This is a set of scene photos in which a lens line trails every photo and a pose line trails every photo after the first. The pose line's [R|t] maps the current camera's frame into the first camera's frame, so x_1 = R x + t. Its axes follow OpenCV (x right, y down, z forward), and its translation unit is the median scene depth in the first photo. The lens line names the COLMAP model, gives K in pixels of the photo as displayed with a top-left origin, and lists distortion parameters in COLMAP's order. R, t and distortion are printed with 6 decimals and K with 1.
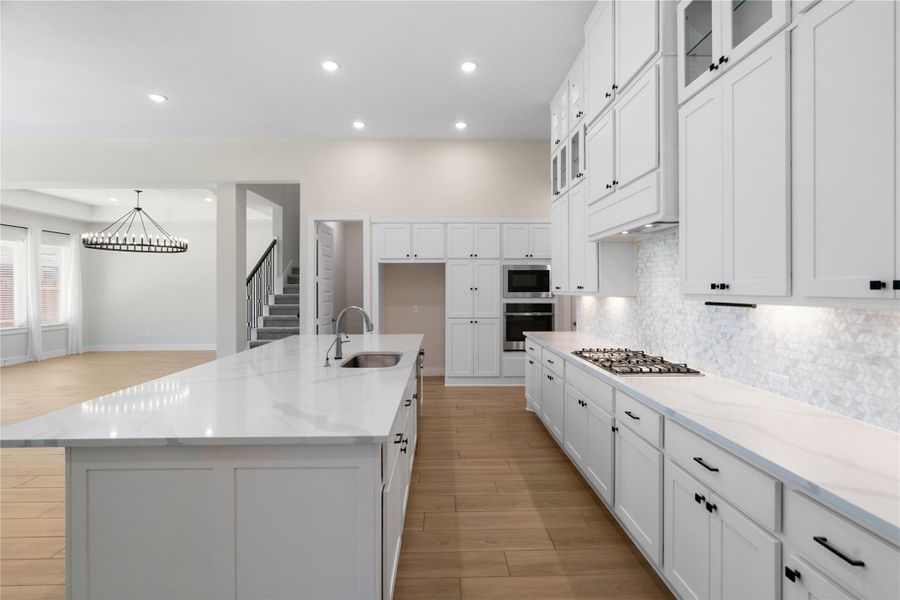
lens RADIAL K [[417.2, 0, 447.4], [0, 417.2, 287.9], [0, 0, 1]] dist [0.000864, 0.000630]
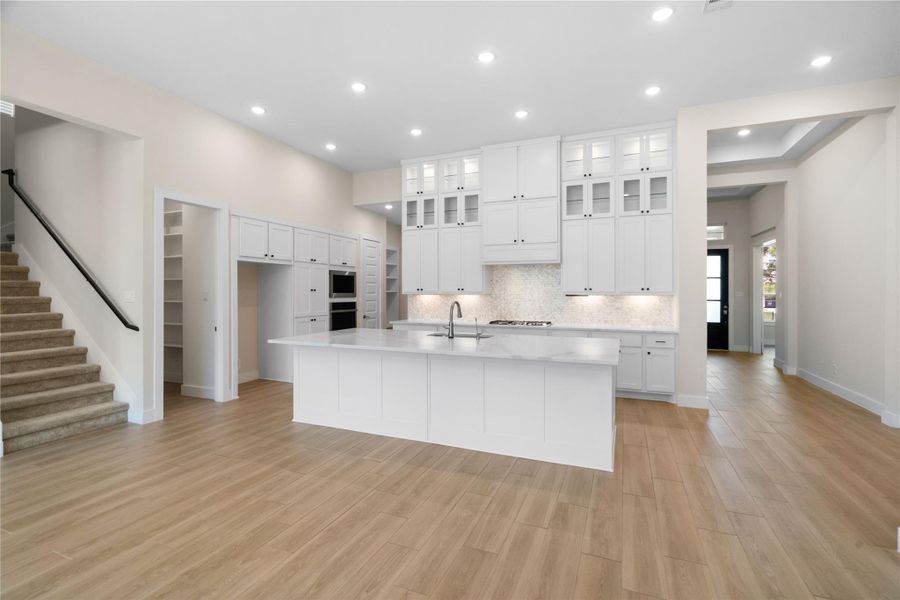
lens RADIAL K [[413.8, 0, 451.6], [0, 413.8, 290.2], [0, 0, 1]] dist [0.001591, 0.000477]
pose [[0.402767, 0.005115, 0.915288, -1.540249], [-0.002613, 0.999987, -0.004438, 0.012242], [-0.915299, -0.000604, 0.402775, 0.429756]]
